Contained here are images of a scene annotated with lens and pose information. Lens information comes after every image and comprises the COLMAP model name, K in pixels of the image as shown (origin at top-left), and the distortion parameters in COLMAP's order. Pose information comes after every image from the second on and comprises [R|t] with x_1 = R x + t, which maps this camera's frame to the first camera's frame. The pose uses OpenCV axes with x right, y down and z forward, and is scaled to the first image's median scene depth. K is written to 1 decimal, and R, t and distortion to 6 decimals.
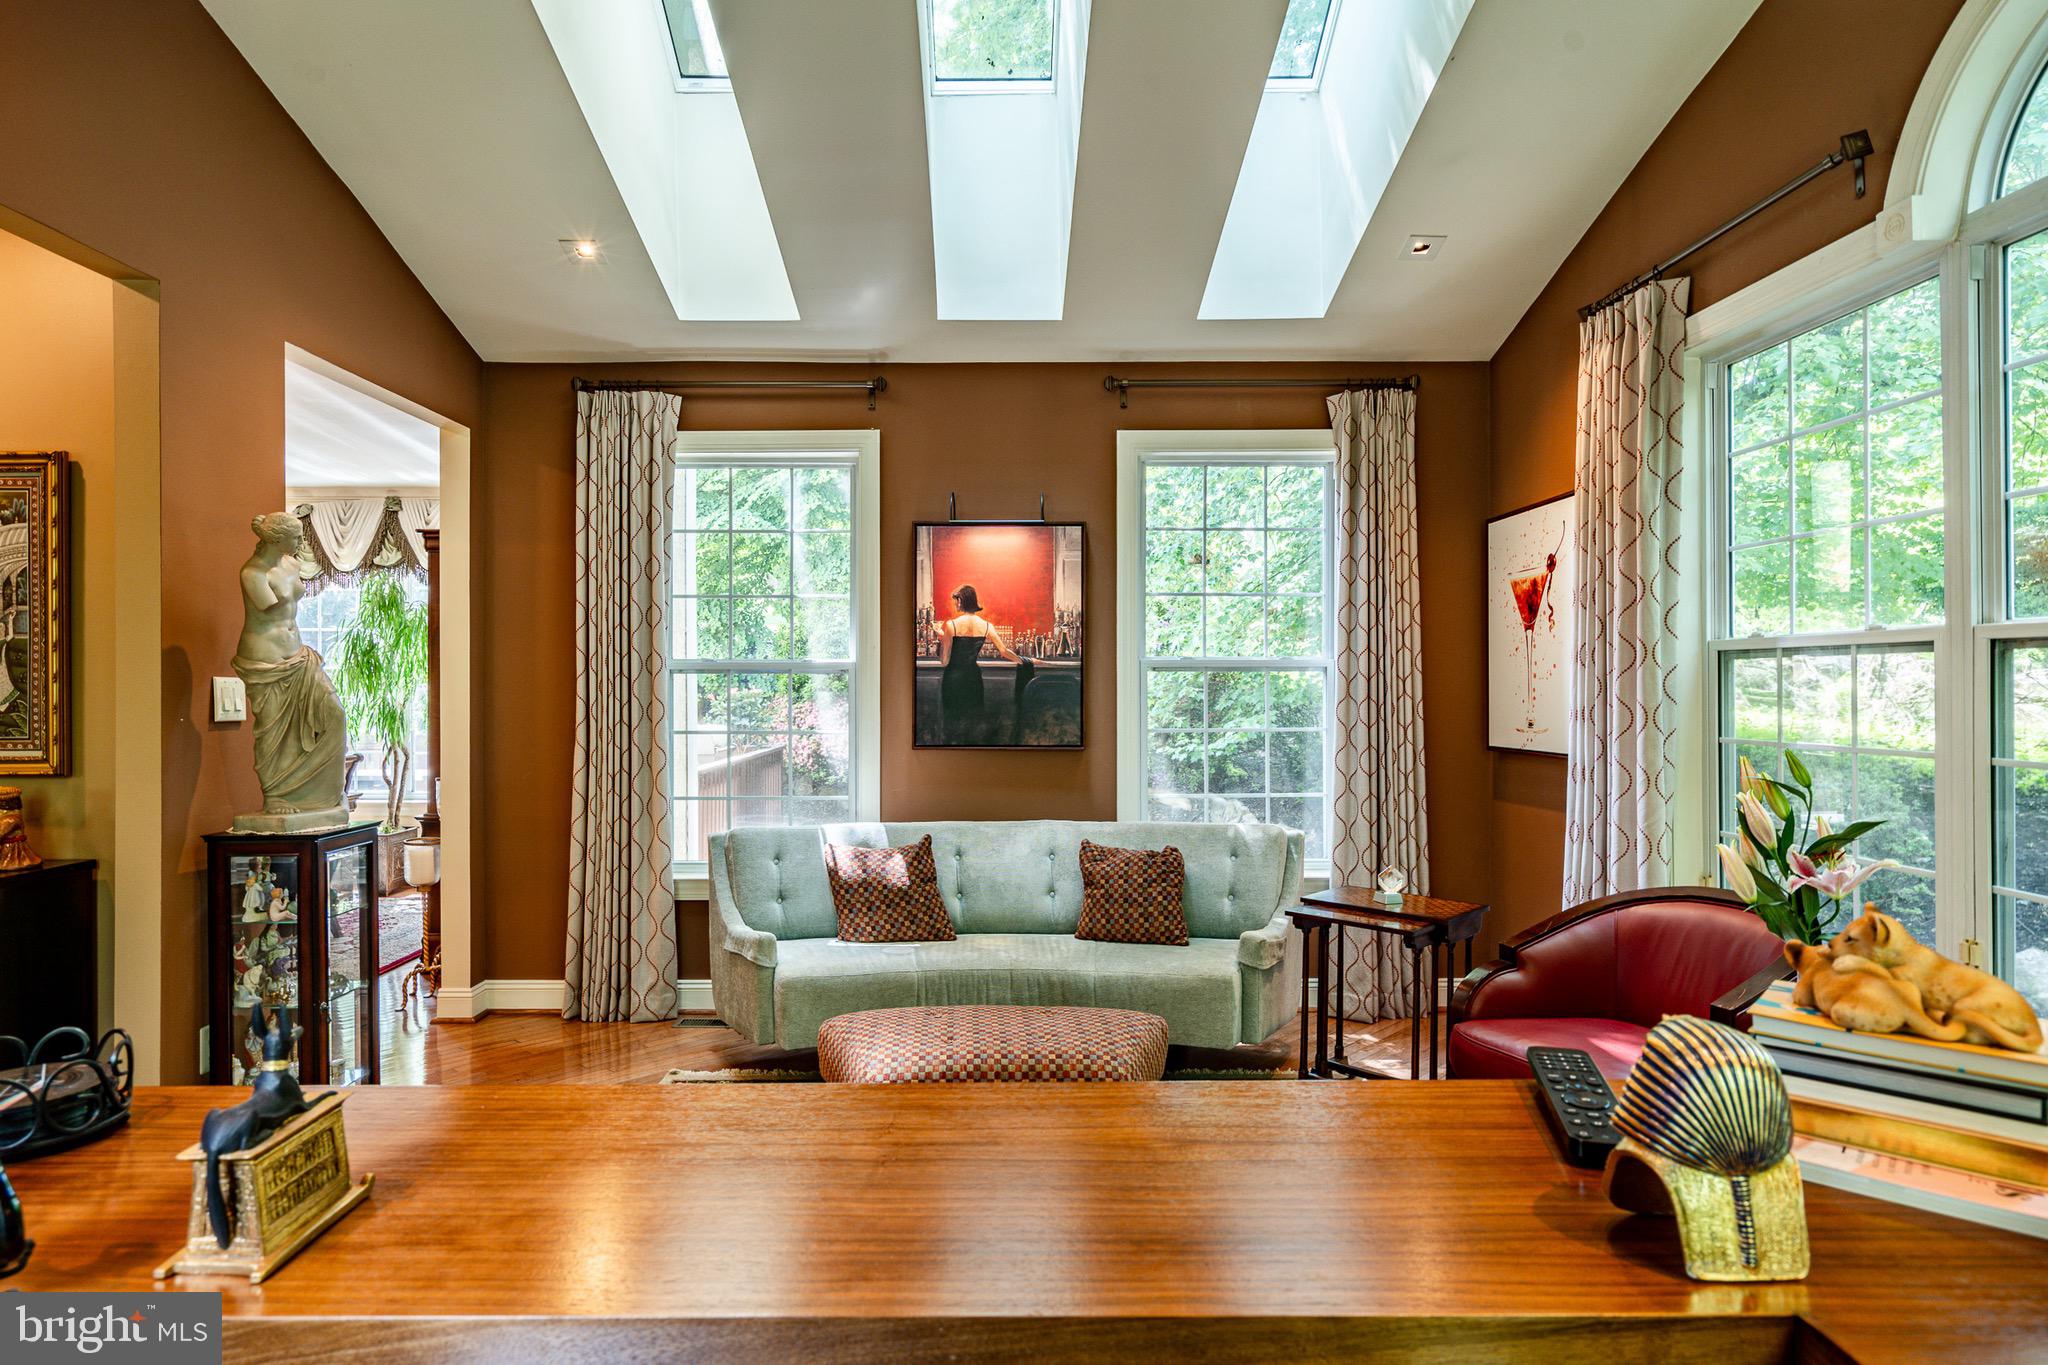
lens RADIAL K [[1123.6, 0, 1010.5], [0, 1123.6, 679.0], [0, 0, 1]] dist [-0.002936, -0.000076]
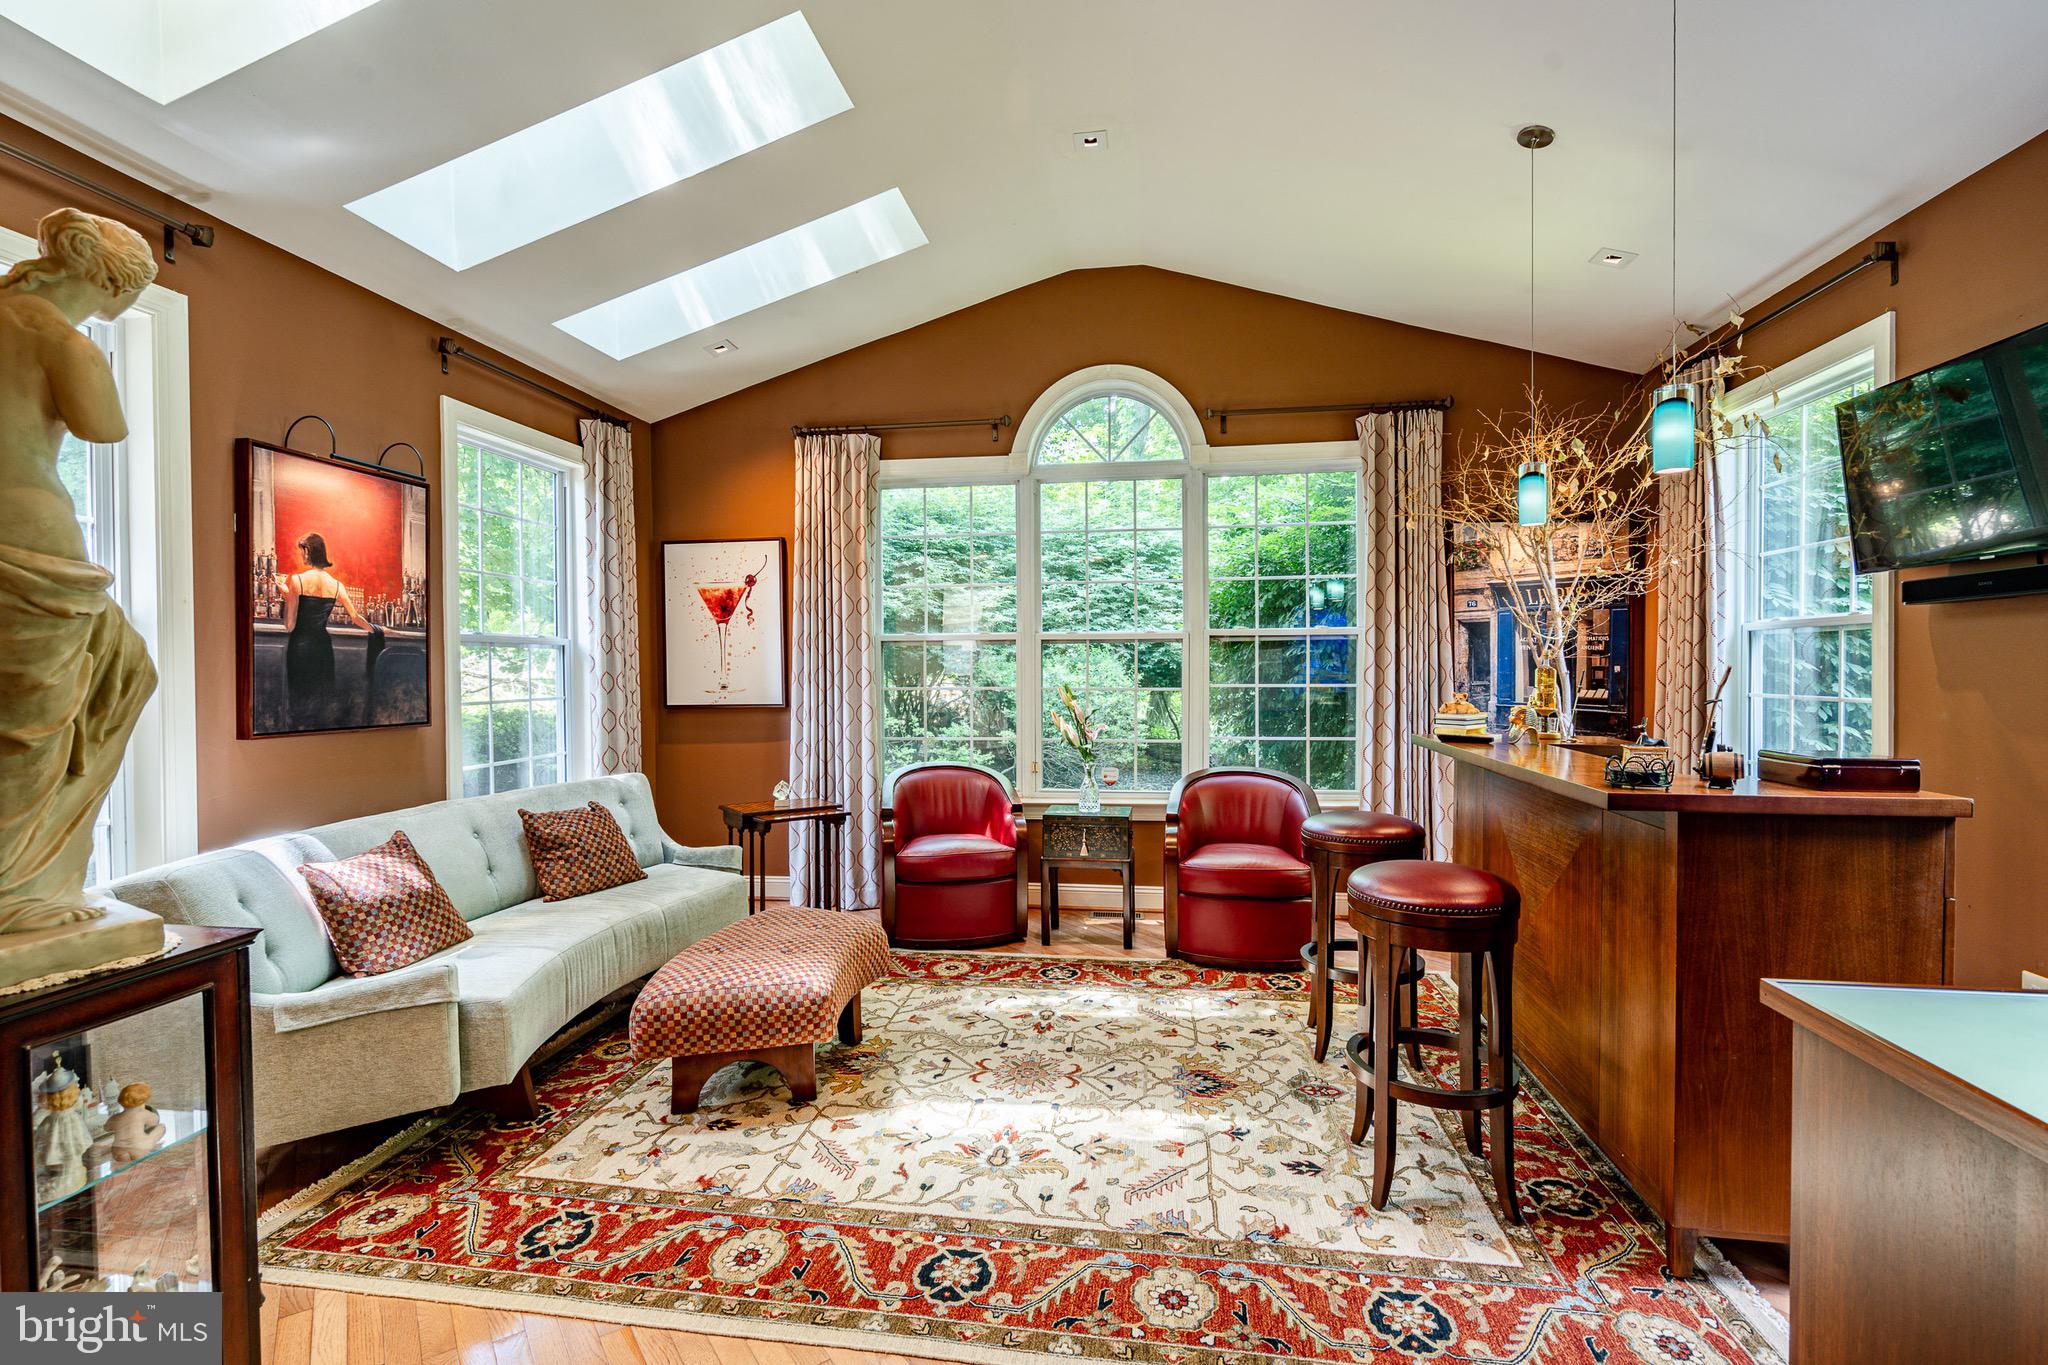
lens RADIAL K [[944.2, 0, 1016.0], [0, 944.2, 677.3], [0, 0, 1]] dist [-0.001624, 0.000949]
pose [[0.139965, -0.007564, 0.990127, -0.648145], [0.003908, 0.999967, 0.007087, 0.018116], [-0.990149, 0.002878, 0.139990, 0.401262]]
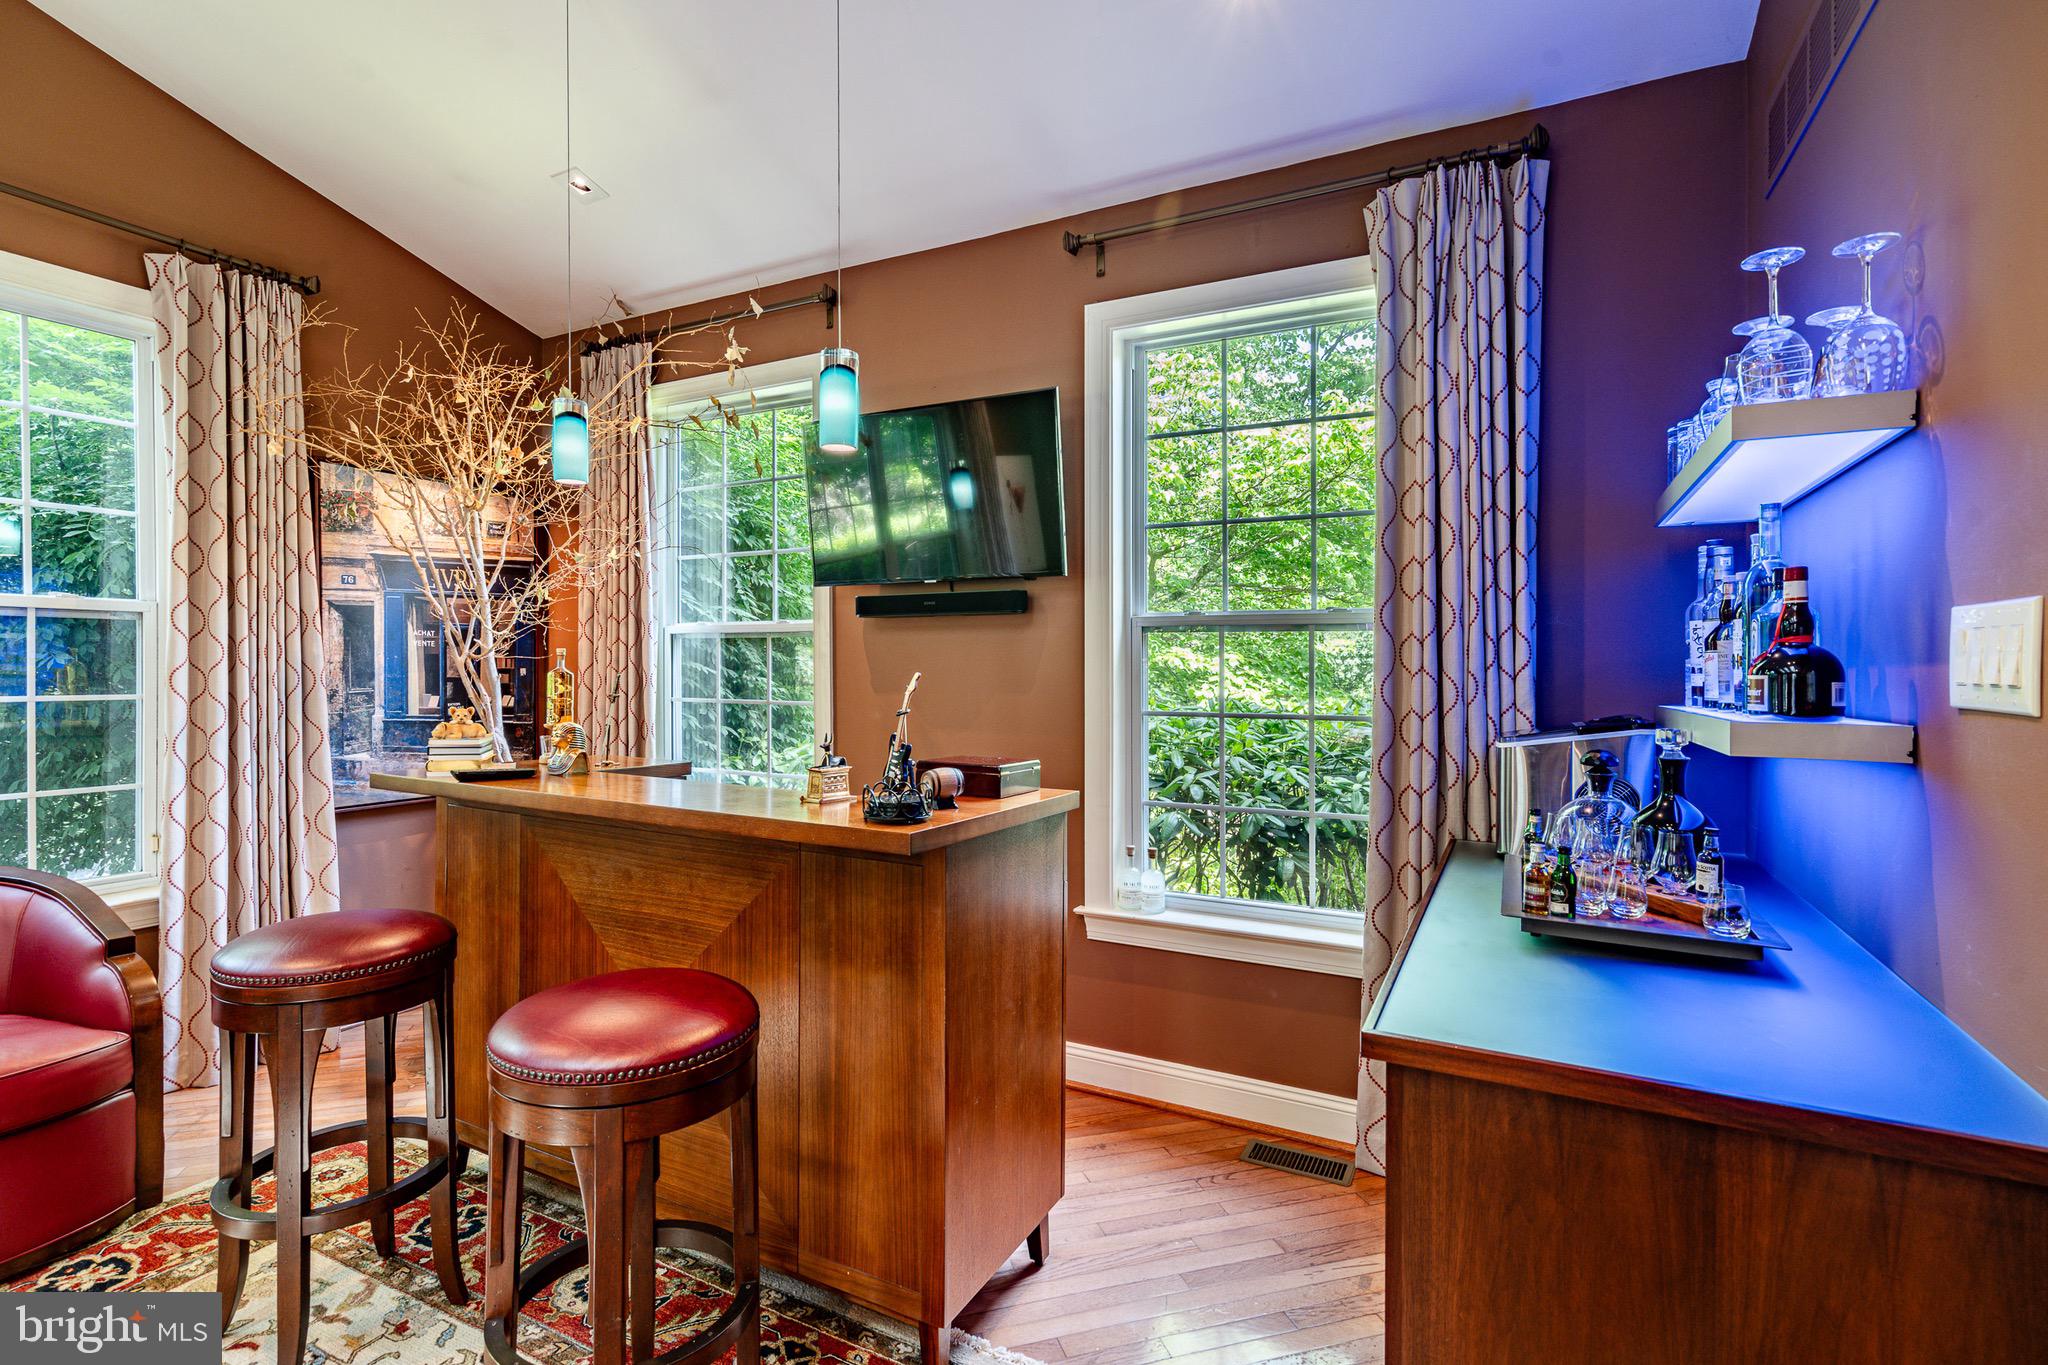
lens RADIAL K [[944.2, 0, 1067.5], [0, 944.2, 681.6], [0, 0, 1]] dist [-0.001624, 0.000949]
pose [[-0.901068, -0.008975, 0.433584, -0.387328], [-0.003142, 0.999895, 0.014168, 0.014348], [-0.433666, 0.011404, -0.901002, 0.474054]]
